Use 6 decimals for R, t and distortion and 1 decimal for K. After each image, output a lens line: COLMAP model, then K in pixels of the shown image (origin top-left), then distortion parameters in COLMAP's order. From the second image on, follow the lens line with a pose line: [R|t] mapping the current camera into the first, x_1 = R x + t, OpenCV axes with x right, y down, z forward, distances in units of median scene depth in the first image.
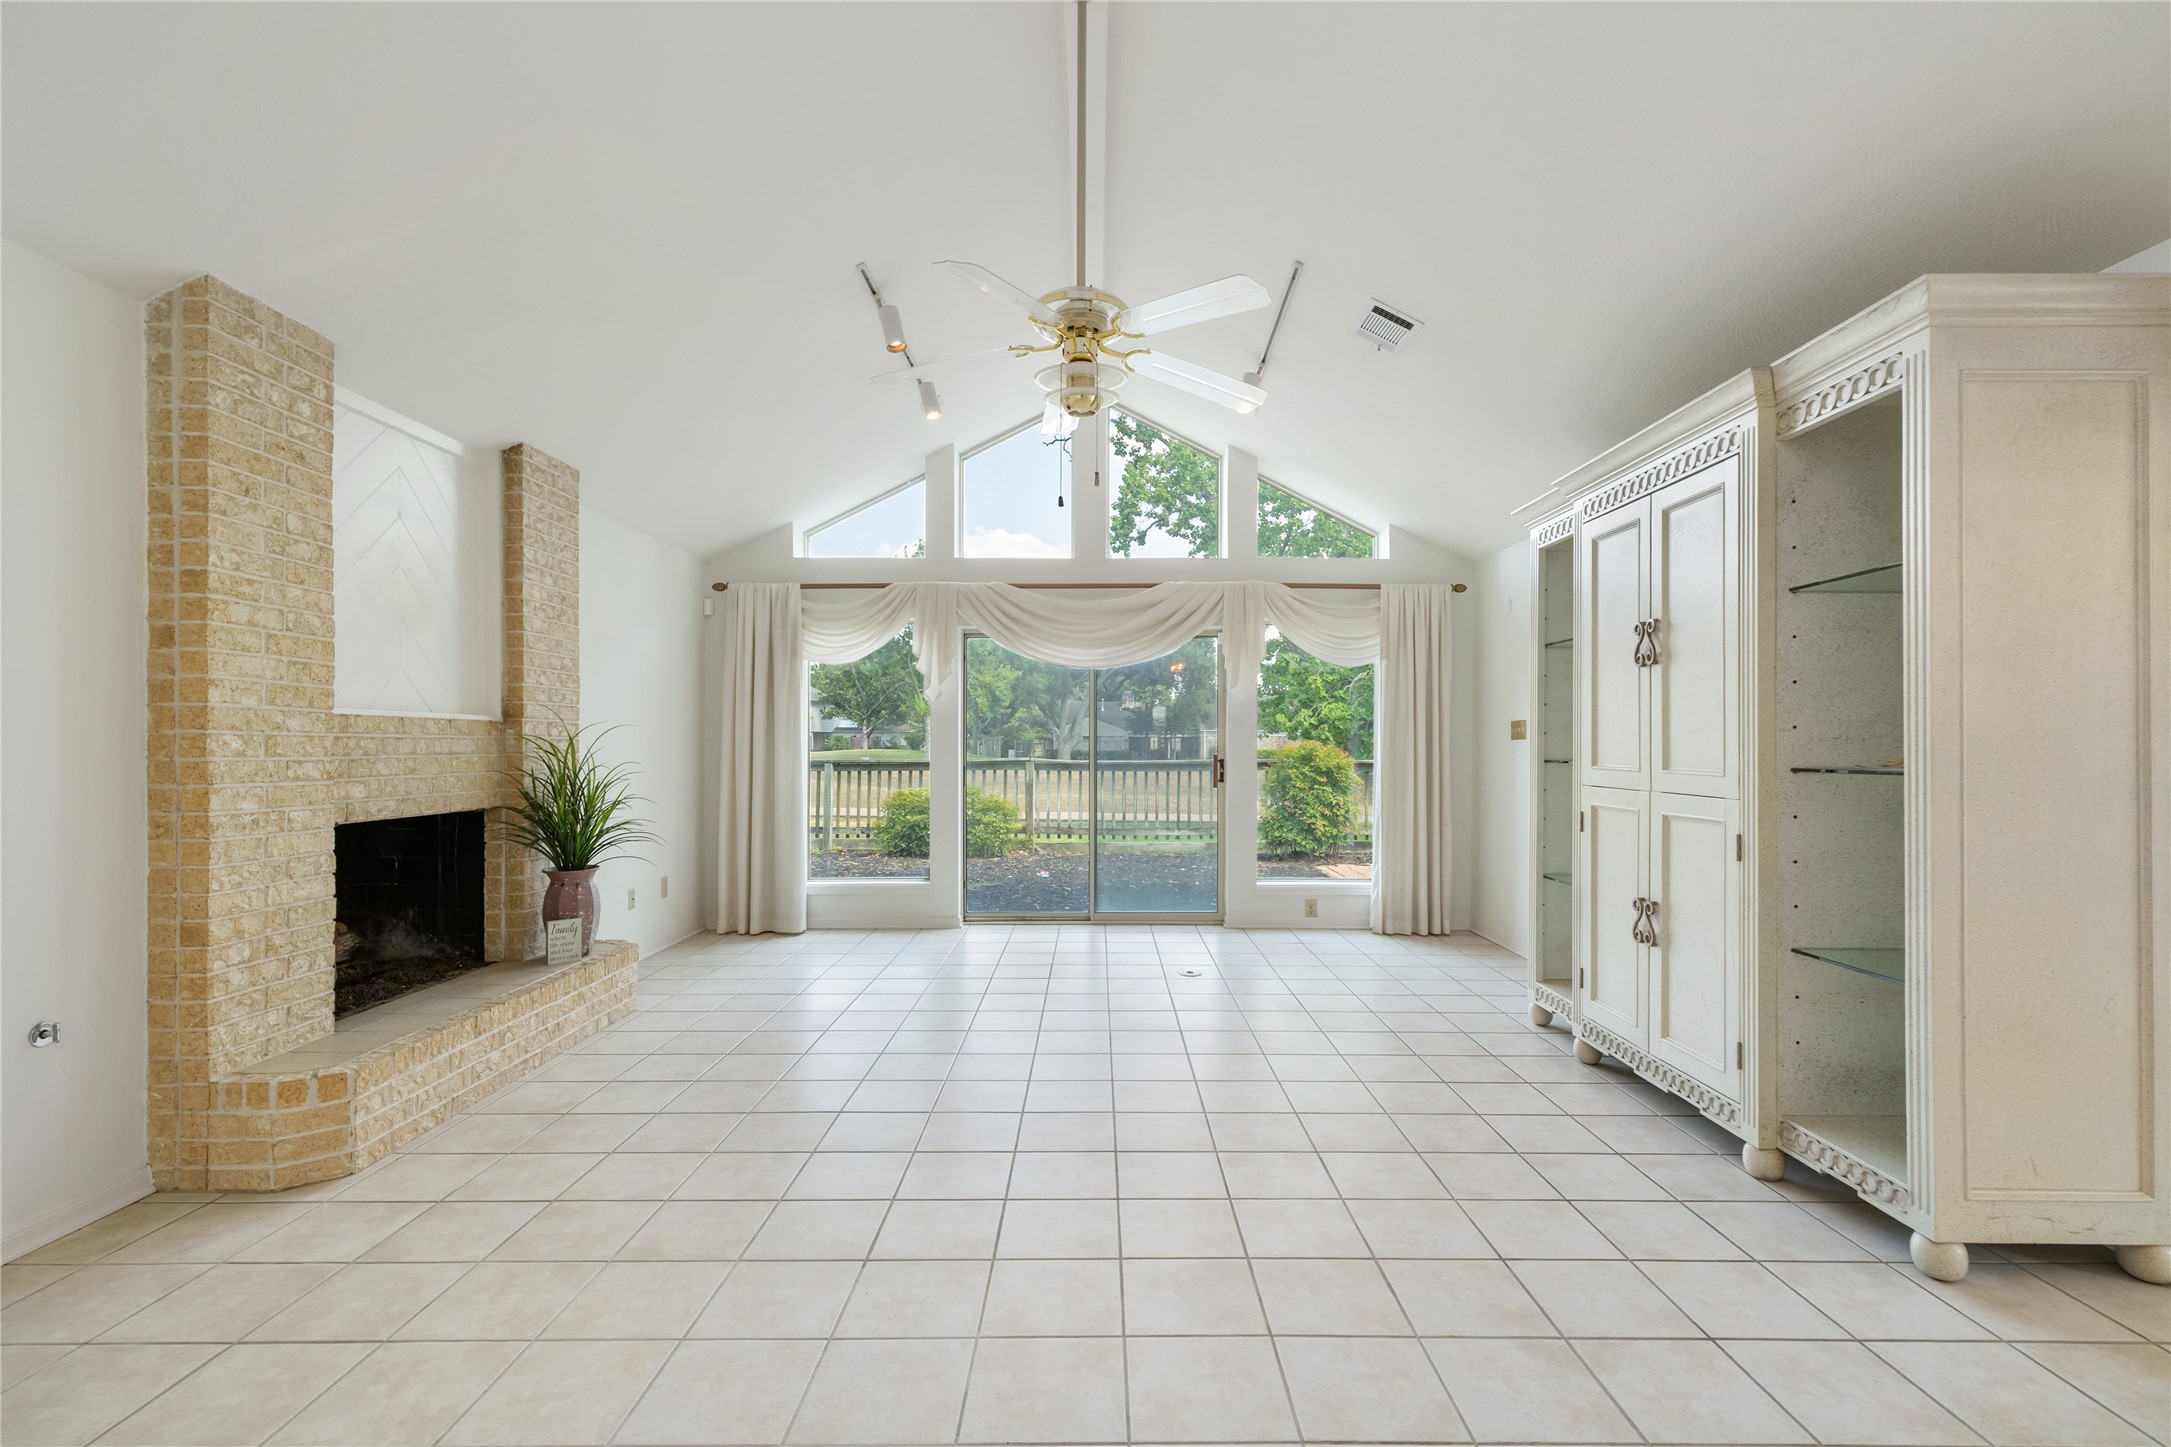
lens RADIAL K [[934.5, 0, 1074.0], [0, 934.5, 737.4], [0, 0, 1]] dist [-0.001180, 0.000463]
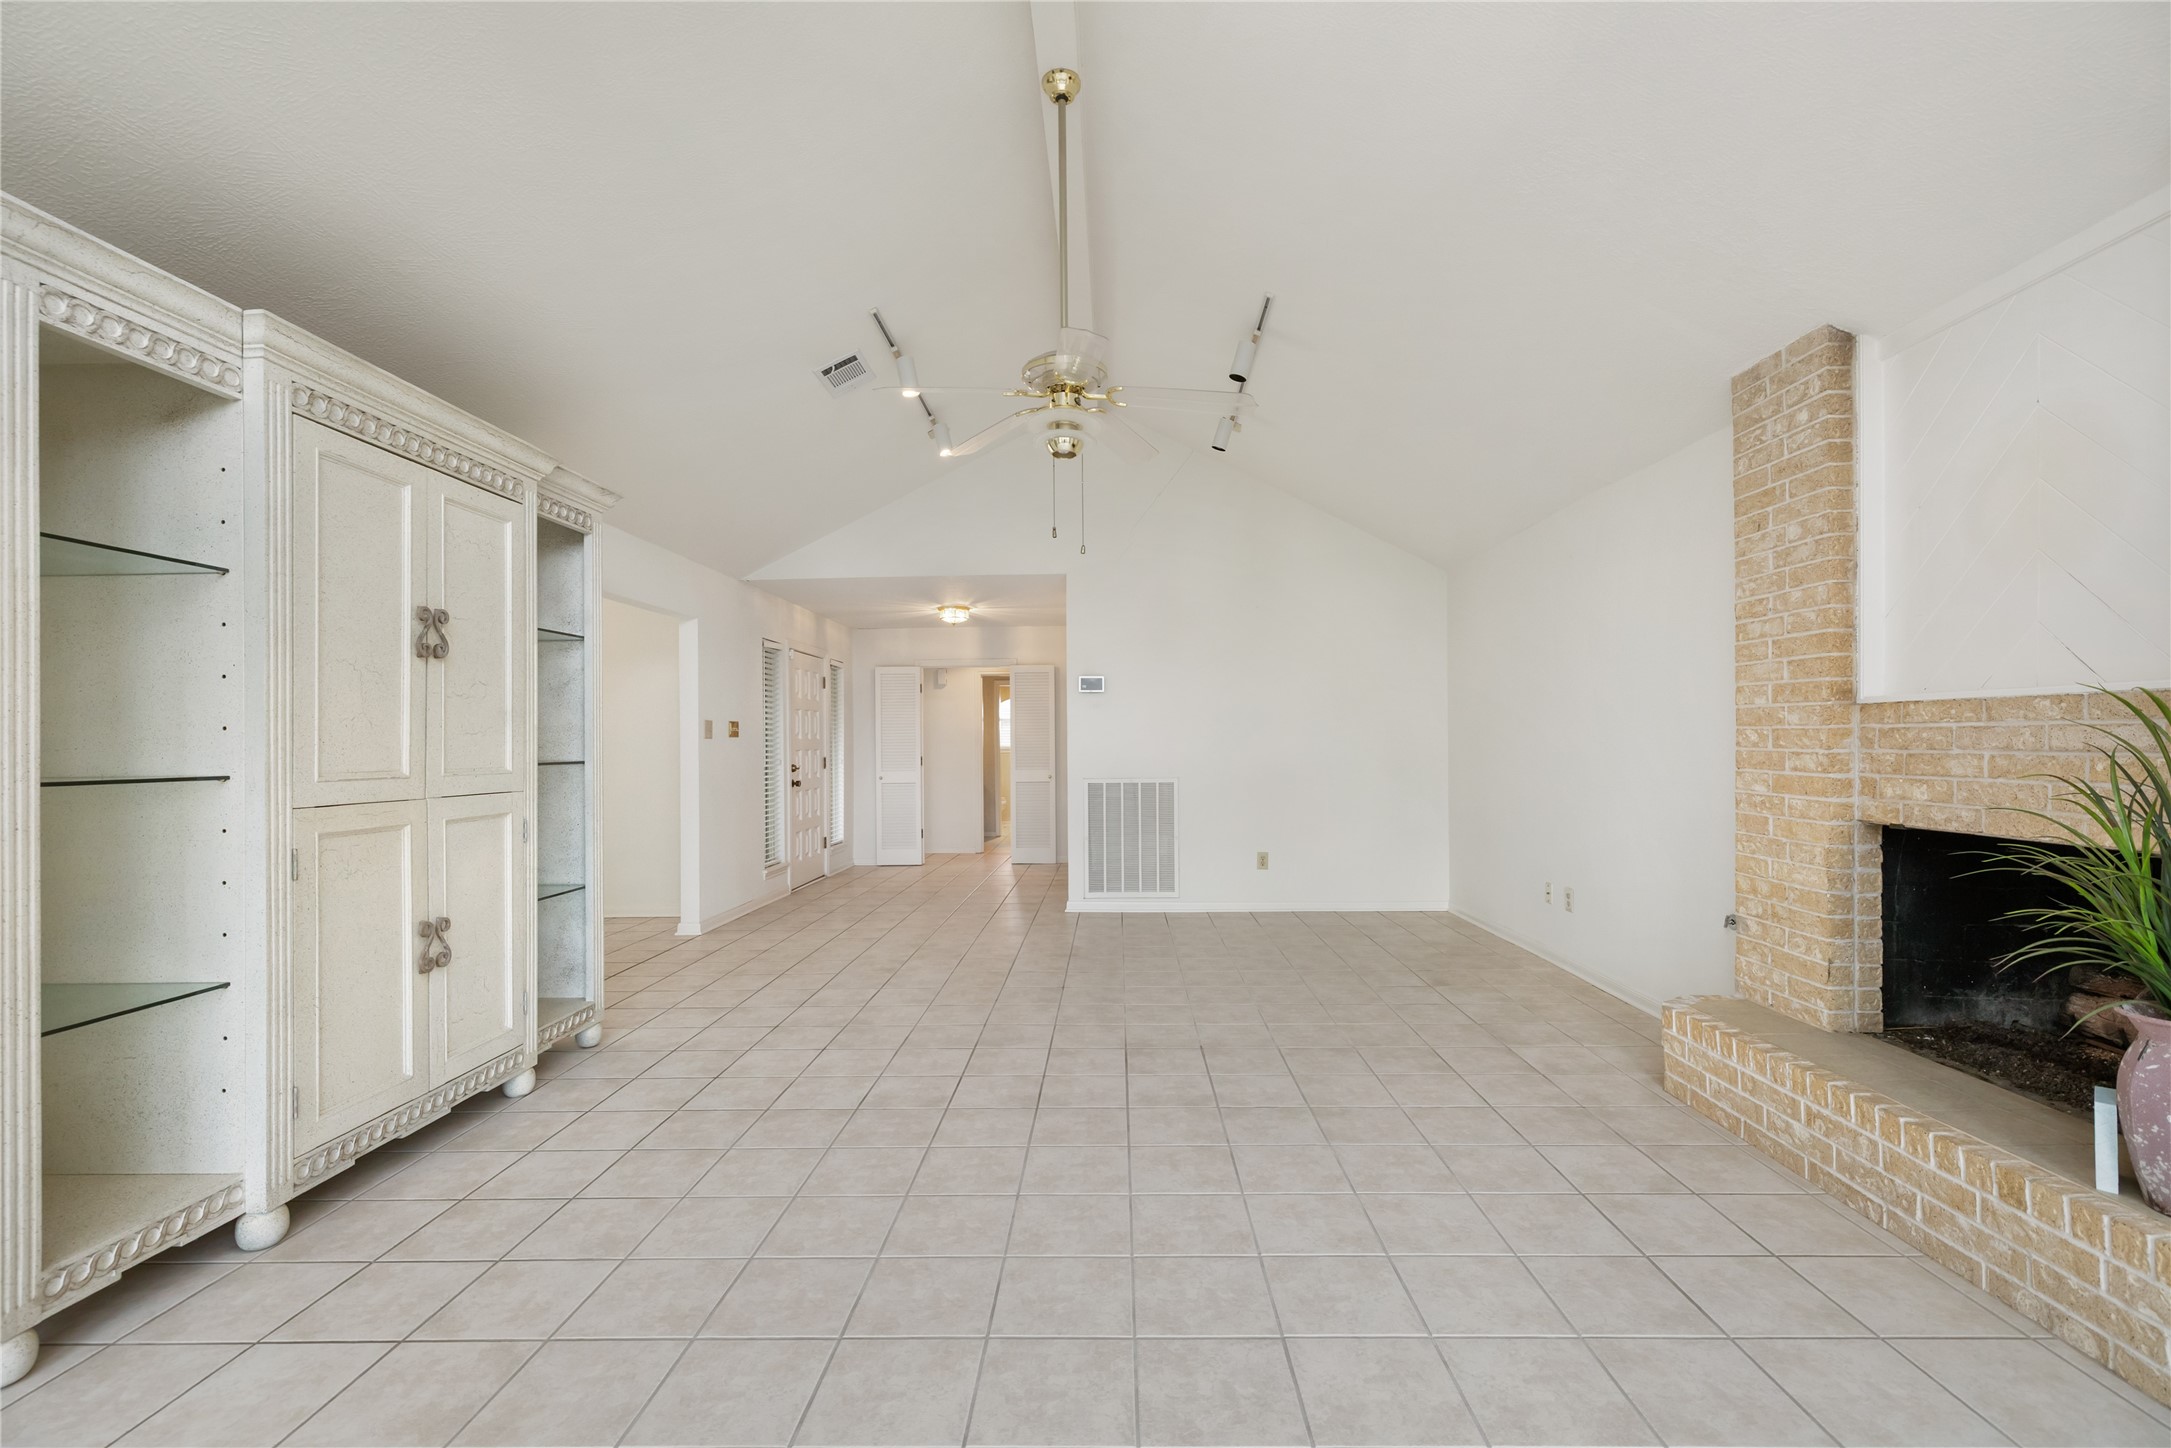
lens RADIAL K [[934.5, 0, 1087.0], [0, 934.5, 735.9], [0, 0, 1]] dist [-0.001180, 0.000463]
pose [[-0.999890, 0.007574, 0.012759, -0.023414], [0.007396, 0.999875, -0.013949, 0.010929], [-0.012863, -0.013853, -0.999821, 1.501869]]
